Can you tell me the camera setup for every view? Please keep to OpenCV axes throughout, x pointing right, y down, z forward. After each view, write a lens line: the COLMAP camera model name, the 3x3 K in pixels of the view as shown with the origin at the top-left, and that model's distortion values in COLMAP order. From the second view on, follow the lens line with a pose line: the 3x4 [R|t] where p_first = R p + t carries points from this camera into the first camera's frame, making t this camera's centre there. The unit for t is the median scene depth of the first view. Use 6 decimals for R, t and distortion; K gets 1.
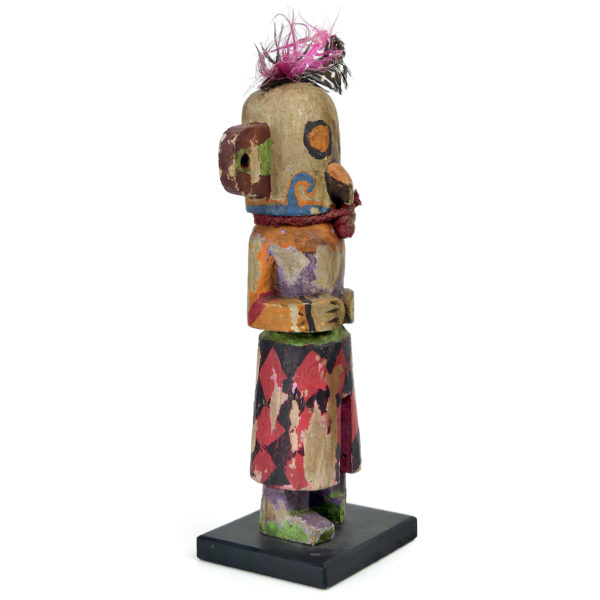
lens RADIAL K [[1350.9, 0, 299.8], [0, 1350.9, 298.3], [0, 0, 1]] dist [0.029344, 0.000000]
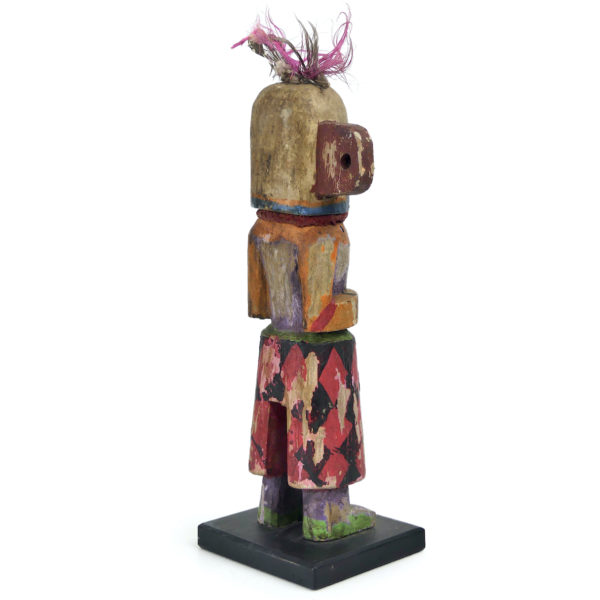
lens RADIAL K [[1350.9, 0, 300.2], [0, 1350.9, 302.1], [0, 0, 1]] dist [0.029344, 0.000000]
pose [[0.187141, -0.142041, 0.972010, -0.992327], [0.161150, 0.980525, 0.112259, -0.112556], [-0.969025, 0.135631, 0.206387, 0.821432]]
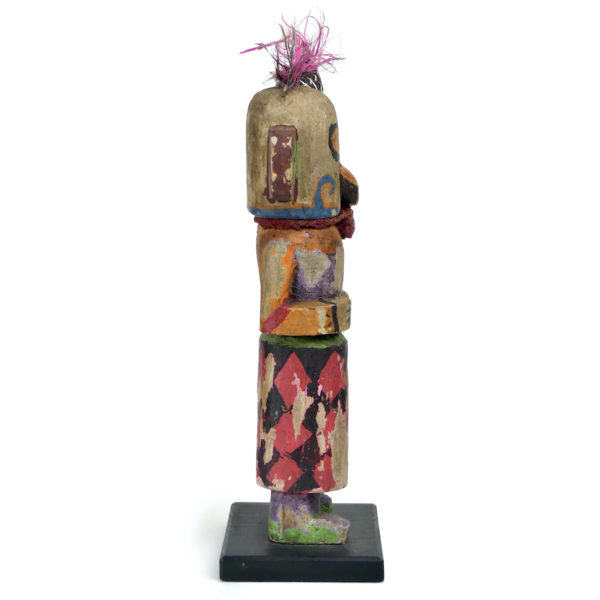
lens RADIAL K [[1350.9, 0, 300.5], [0, 1350.9, 299.6], [0, 0, 1]] dist [0.029344, 0.000000]
pose [[0.828324, -0.072144, 0.555585, -0.567626], [0.073722, 0.997087, 0.019562, -0.021327], [-0.555378, 0.024755, 0.831230, 0.174807]]
